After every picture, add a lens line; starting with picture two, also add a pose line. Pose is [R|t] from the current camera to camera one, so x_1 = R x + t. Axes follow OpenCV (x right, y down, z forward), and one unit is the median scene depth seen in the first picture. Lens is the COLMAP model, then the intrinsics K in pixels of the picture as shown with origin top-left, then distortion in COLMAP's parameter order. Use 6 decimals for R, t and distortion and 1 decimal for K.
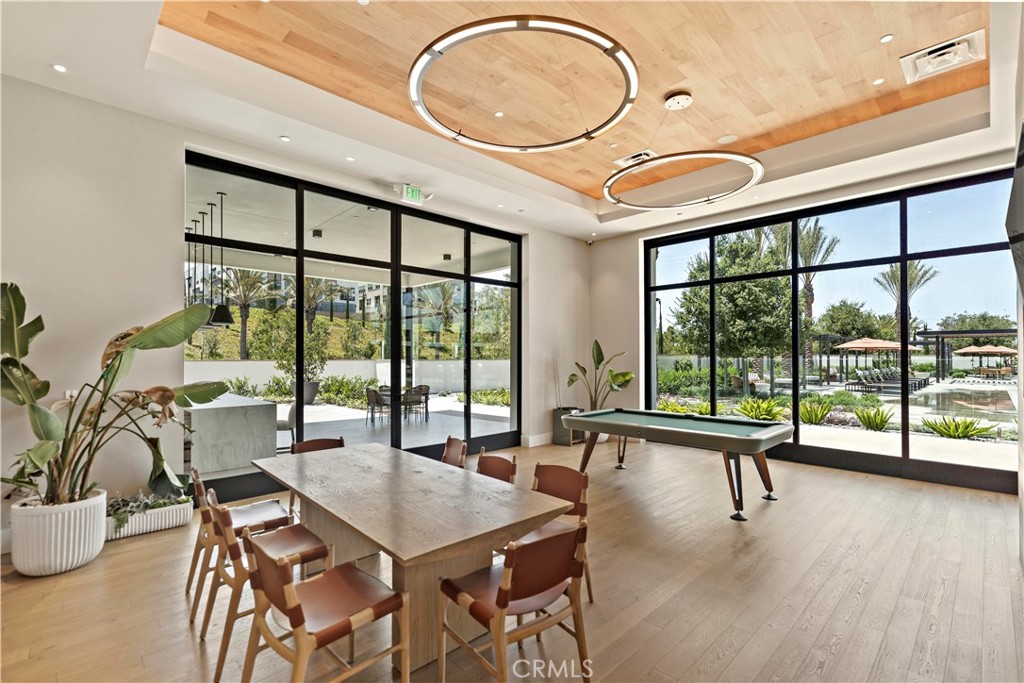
lens RADIAL K [[456.4, 0, 512.6], [0, 456.4, 349.3], [0, 0, 1]] dist [-0.002334, -0.000464]
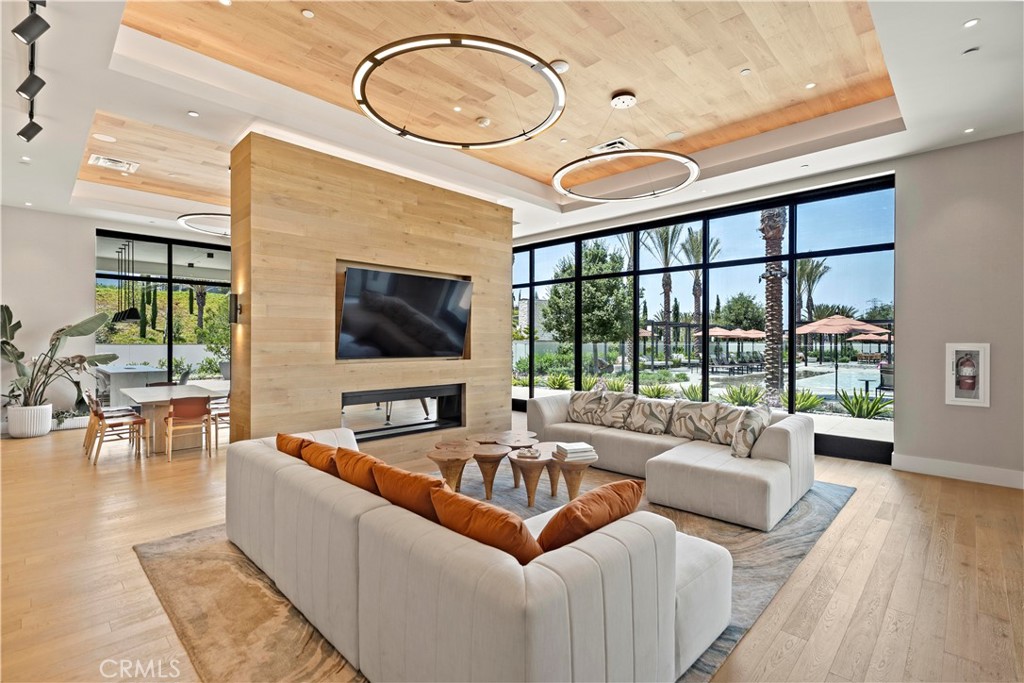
lens RADIAL K [[466.0, 0, 512.0], [0, 466.0, 341.5], [0, 0, 1]] dist [0.001064, -0.004660]
pose [[0.999615, 0.003698, 0.027499, 0.735728], [-0.004090, 0.999891, 0.014217, -0.010512], [-0.027443, -0.014324, 0.999521, -0.752492]]
